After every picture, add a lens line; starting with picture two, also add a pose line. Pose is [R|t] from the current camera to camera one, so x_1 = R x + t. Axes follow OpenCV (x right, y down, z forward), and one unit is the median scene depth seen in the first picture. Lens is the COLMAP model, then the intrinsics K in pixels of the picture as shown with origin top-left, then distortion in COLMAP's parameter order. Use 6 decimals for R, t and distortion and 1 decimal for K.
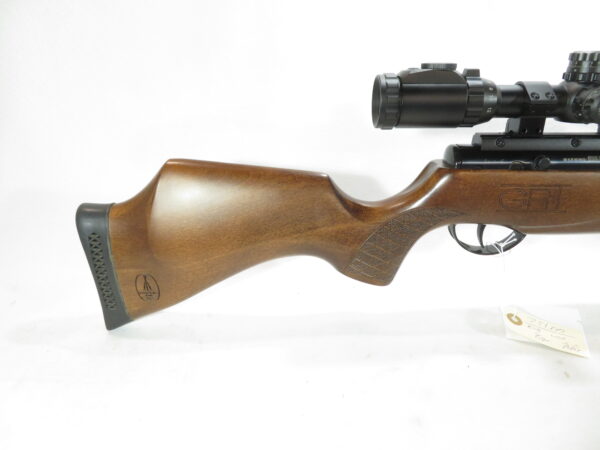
lens RADIAL K [[440.4, 0, 300.0], [0, 440.4, 225.0], [0, 0, 1]] dist [-0.002284, -0.000272]
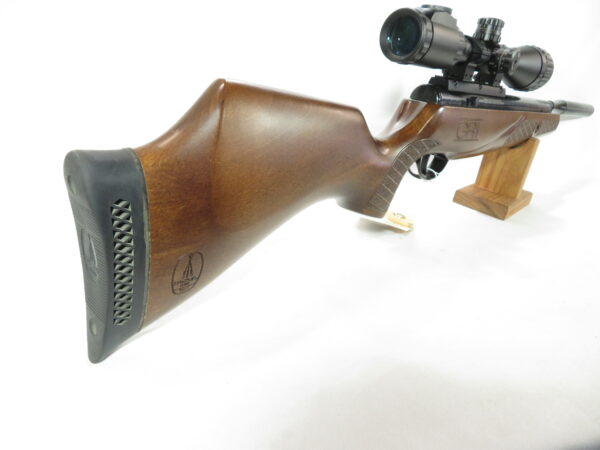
lens RADIAL K [[440.4, 0, 300.0], [0, 440.4, 225.0], [0, 0, 1]] dist [-0.002284, -0.000272]
pose [[0.701788, -0.160132, 0.694156, -0.729094], [0.126107, 0.986945, 0.100181, 0.023576], [-0.701136, 0.017232, 0.712820, 0.416873]]
